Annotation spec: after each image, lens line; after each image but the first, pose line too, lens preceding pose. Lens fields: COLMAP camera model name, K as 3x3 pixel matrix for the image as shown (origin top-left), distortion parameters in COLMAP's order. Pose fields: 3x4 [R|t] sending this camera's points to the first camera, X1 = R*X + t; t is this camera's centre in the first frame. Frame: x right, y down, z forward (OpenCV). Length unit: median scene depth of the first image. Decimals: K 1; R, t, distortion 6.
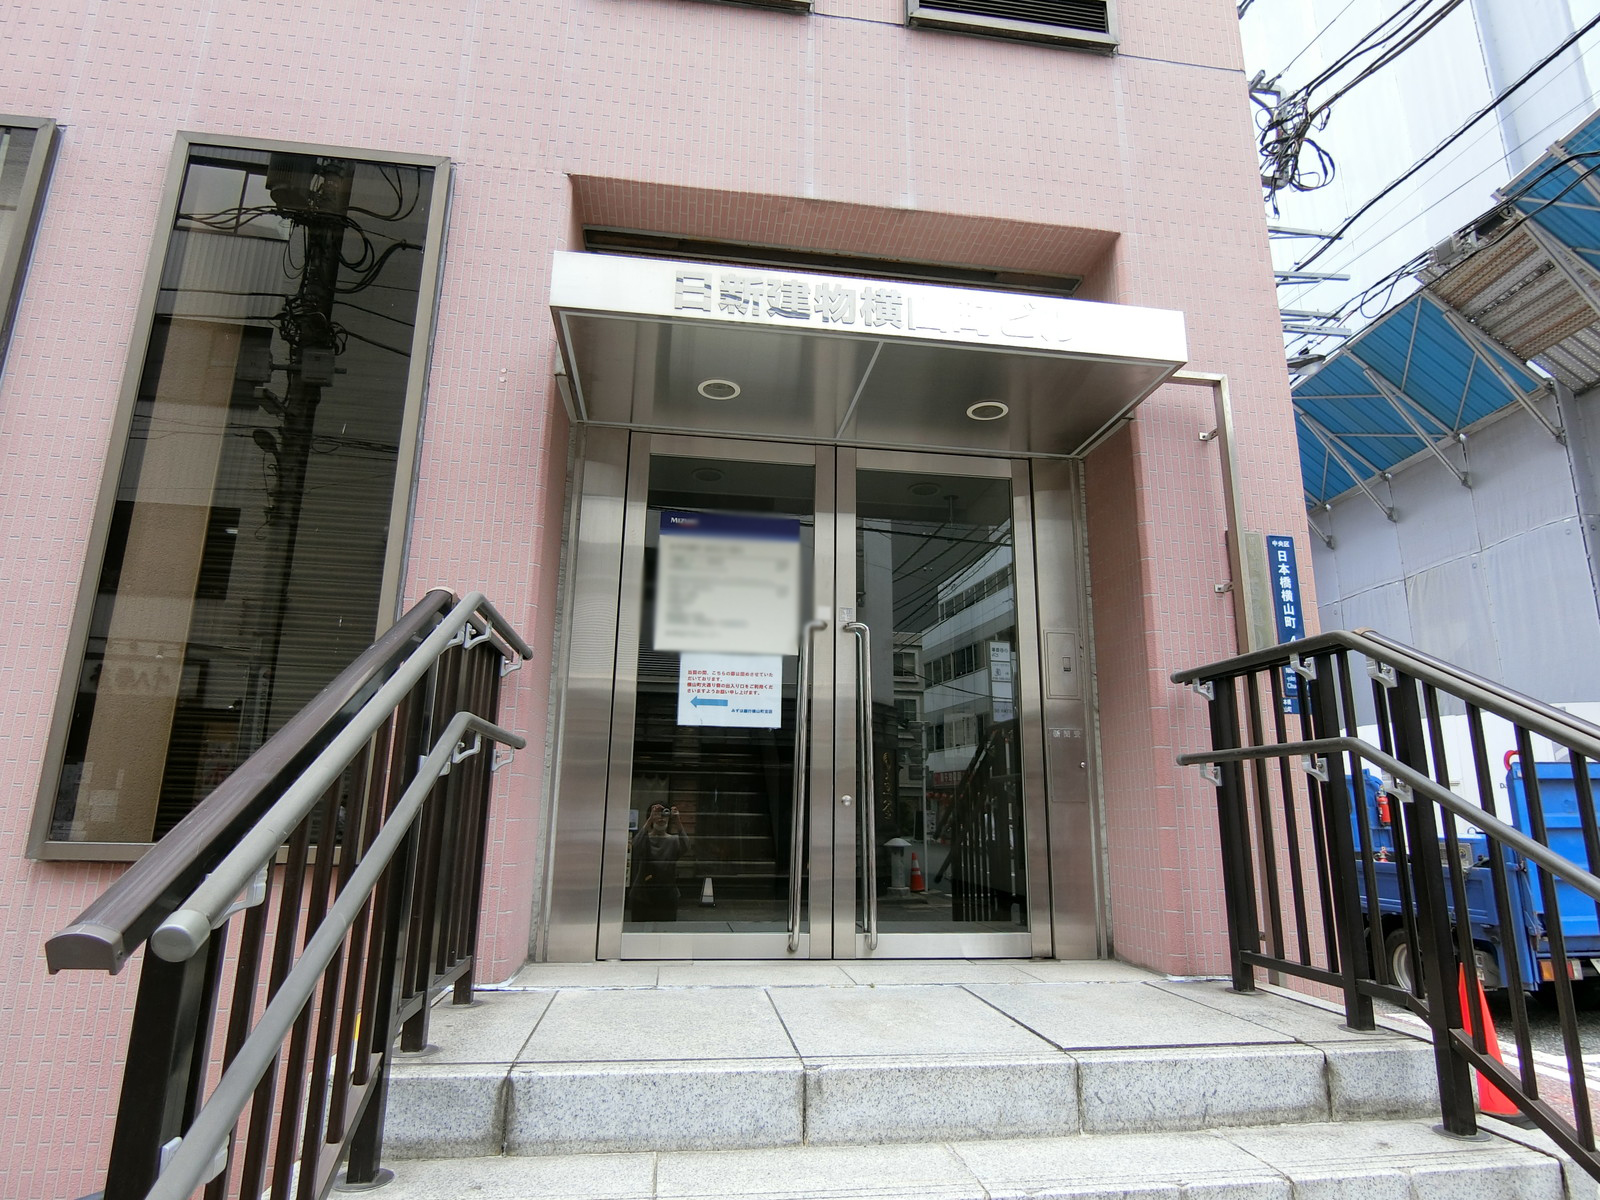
lens RADIAL K [[896.0, 0, 802.4], [0, 896.0, 596.1], [0, 0, 1]] dist [-0.008858, -0.001475]
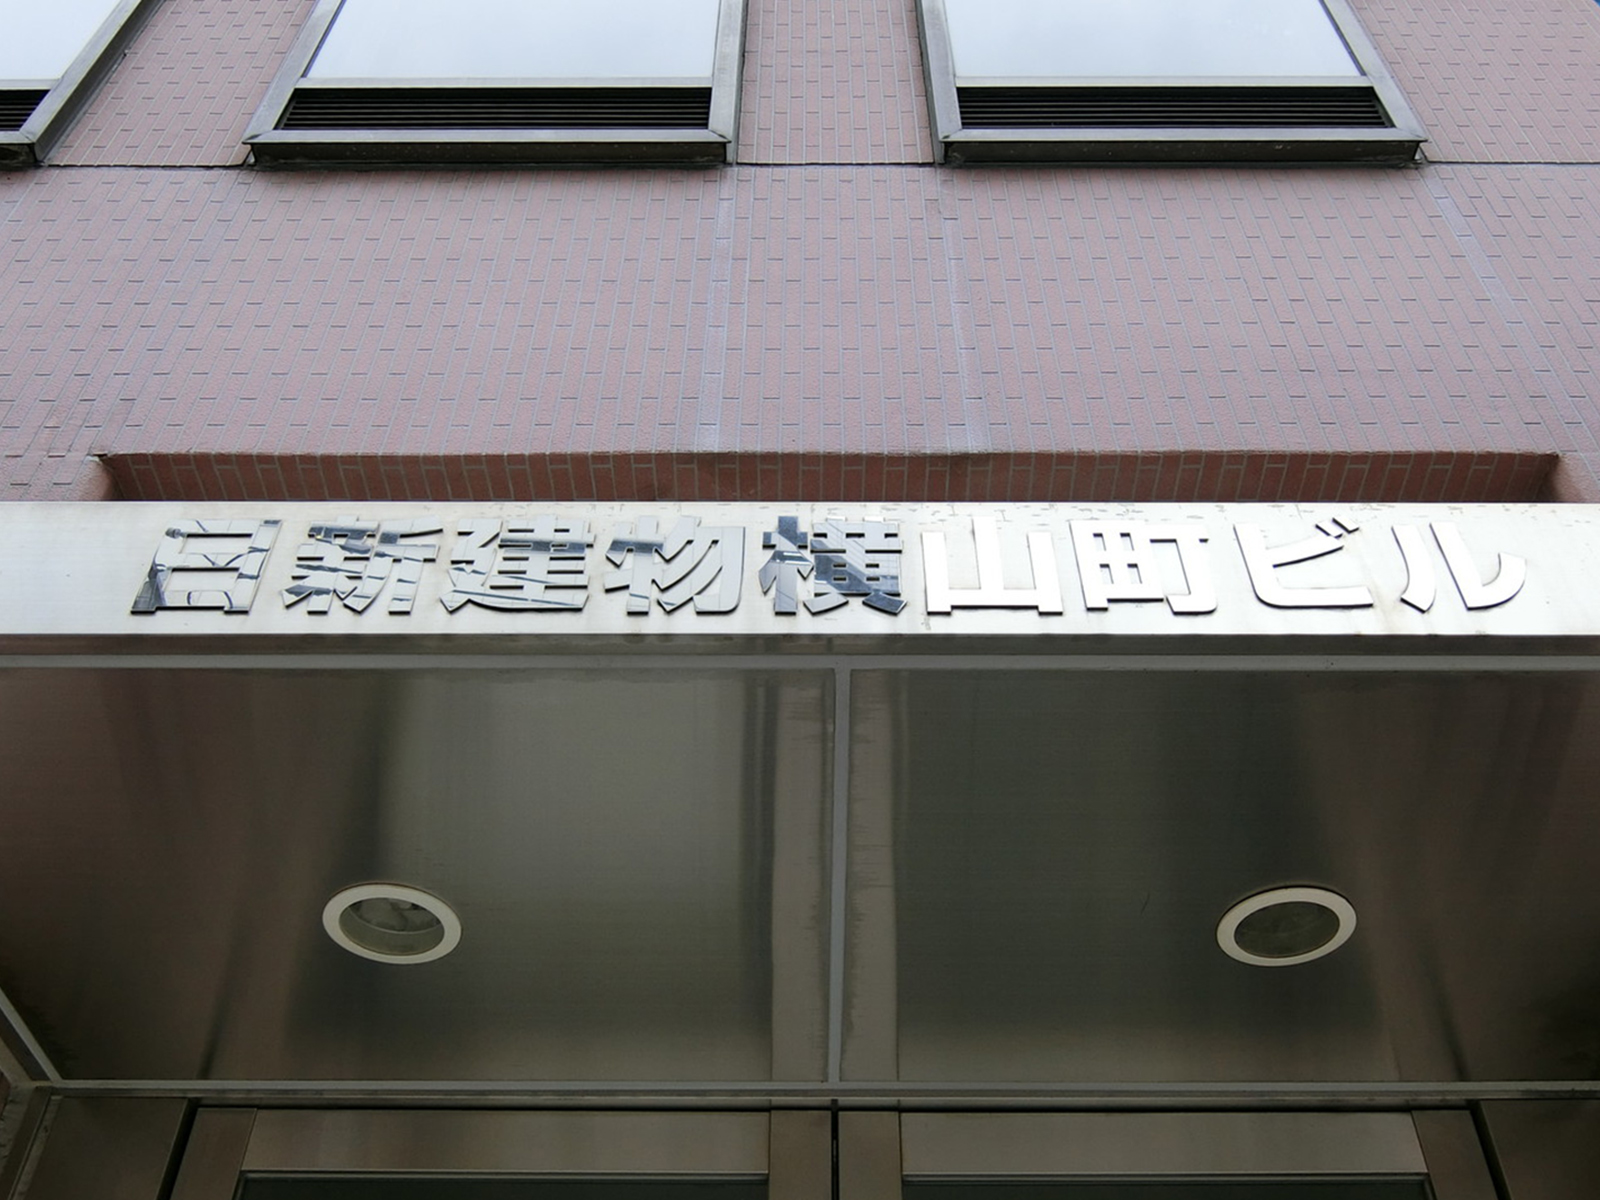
lens RADIAL K [[1533.8, 0, 809.3], [0, 1533.8, 600.1], [0, 0, 1]] dist [-0.004362, 0.000000]
pose [[0.989931, -0.109887, -0.089228, 0.100354], [0.046132, 0.846395, -0.530554, -0.033800], [0.133824, 0.521096, 0.842941, 0.462202]]
